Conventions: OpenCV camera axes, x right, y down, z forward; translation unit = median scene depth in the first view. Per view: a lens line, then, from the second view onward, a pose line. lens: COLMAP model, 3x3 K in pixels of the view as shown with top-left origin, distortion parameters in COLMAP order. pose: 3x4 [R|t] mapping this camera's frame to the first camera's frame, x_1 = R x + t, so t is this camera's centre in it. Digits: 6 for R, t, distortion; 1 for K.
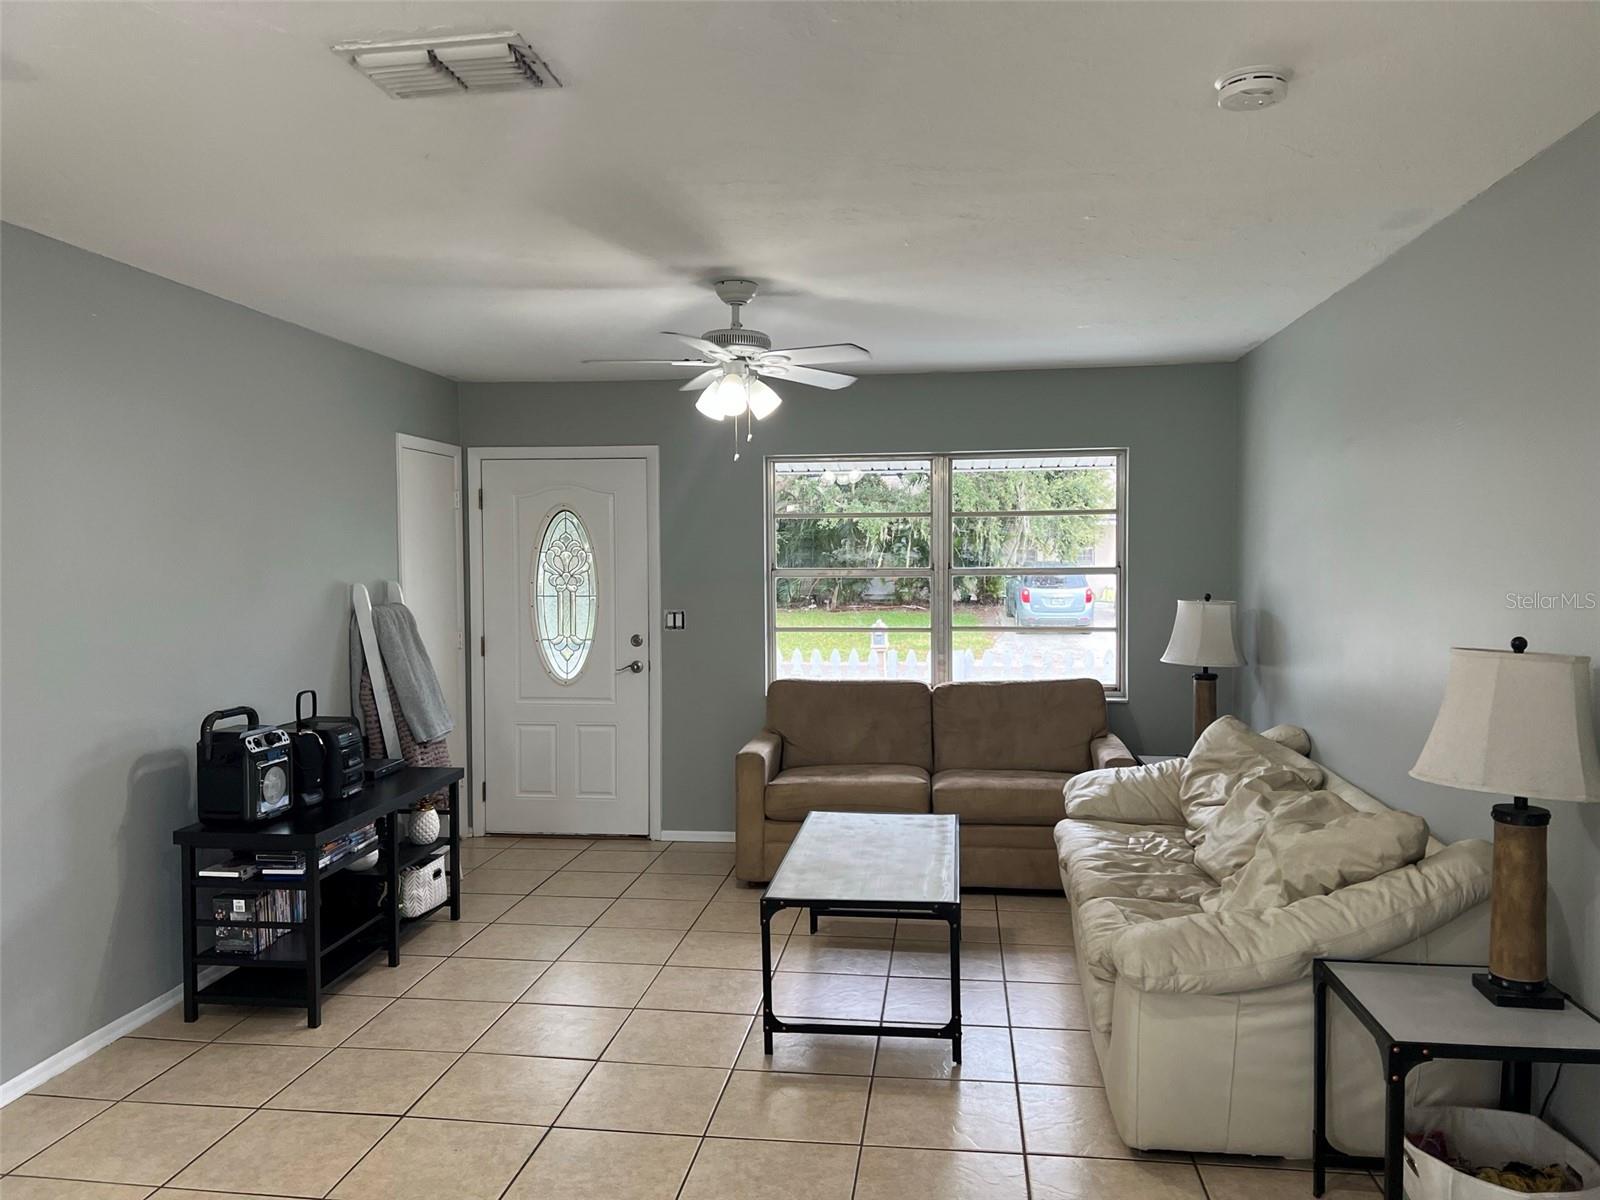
lens RADIAL K [[1192.1, 0, 795.4], [0, 1192.1, 595.4], [0, 0, 1]] dist [0.142235, -0.224119]
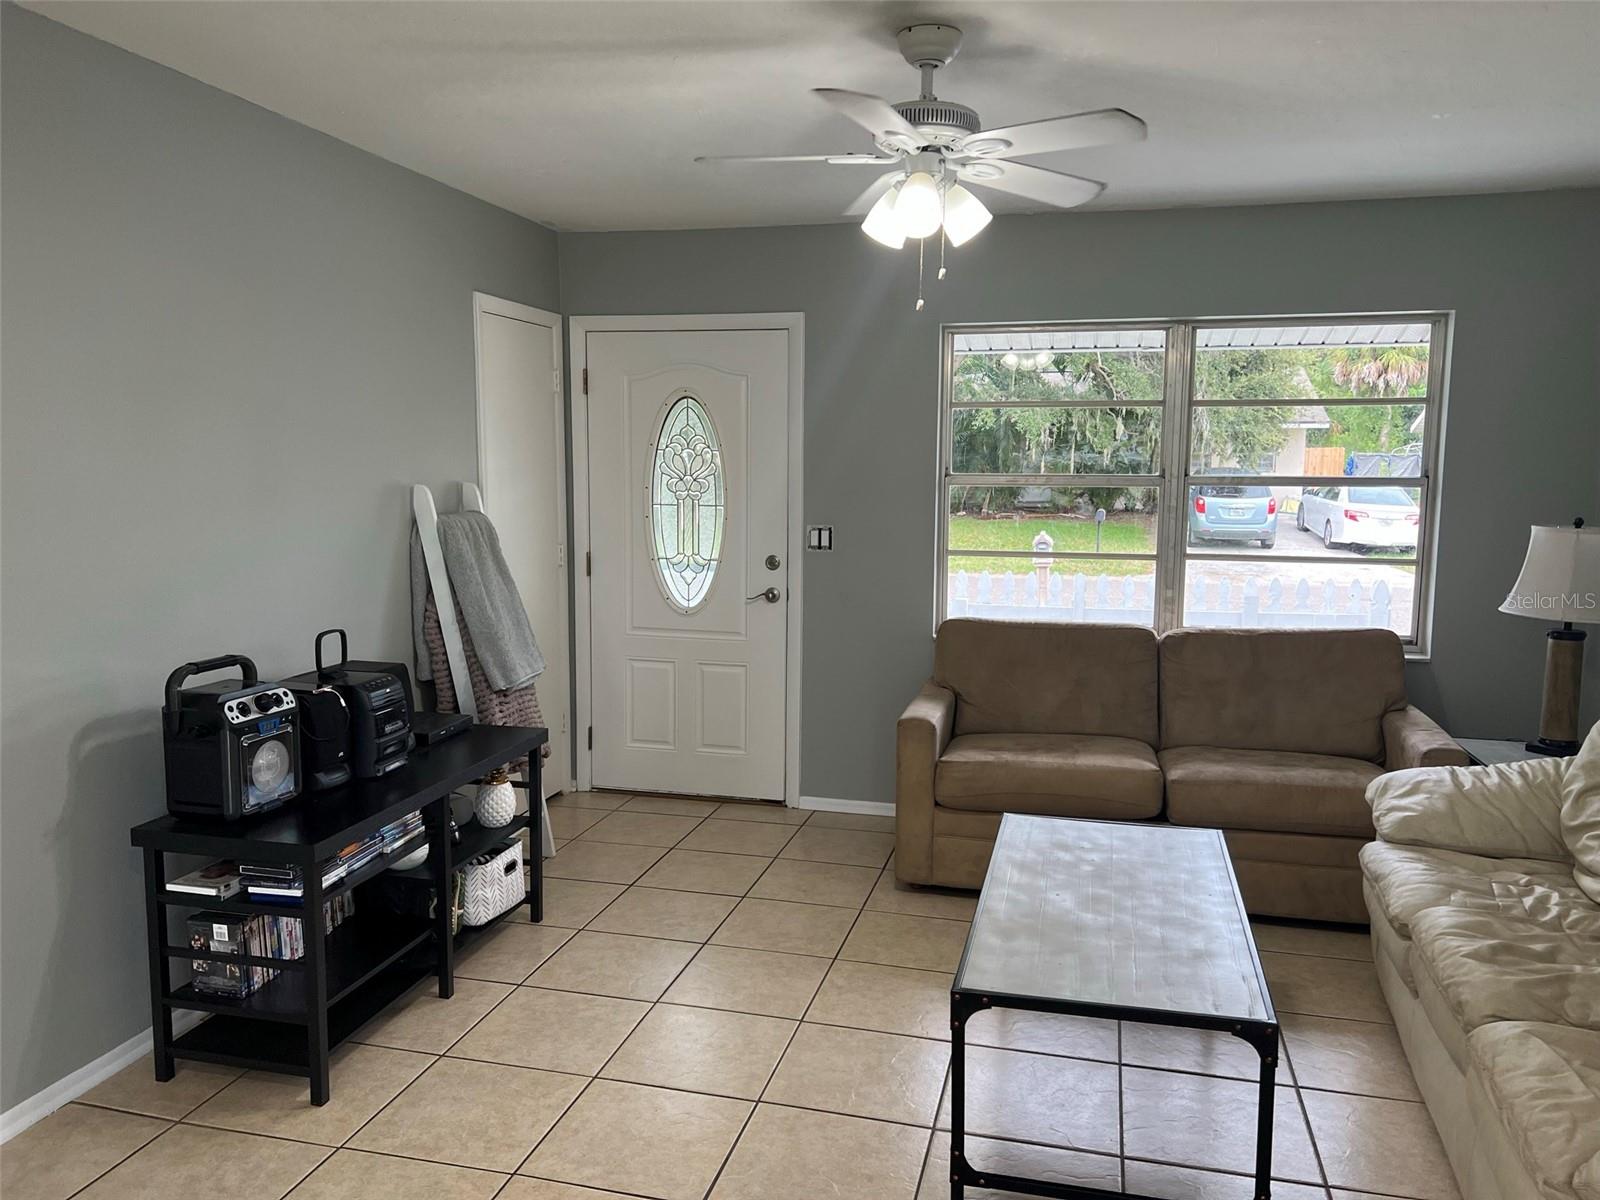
lens RADIAL K [[1192.1, 0, 795.4], [0, 1192.1, 595.4], [0, 0, 1]] dist [0.142235, -0.224119]
pose [[0.992847, 0.026326, -0.116456, -0.030842], [-0.016853, 0.996523, 0.081591, -0.007362], [0.118199, -0.079045, 0.989839, 0.269730]]
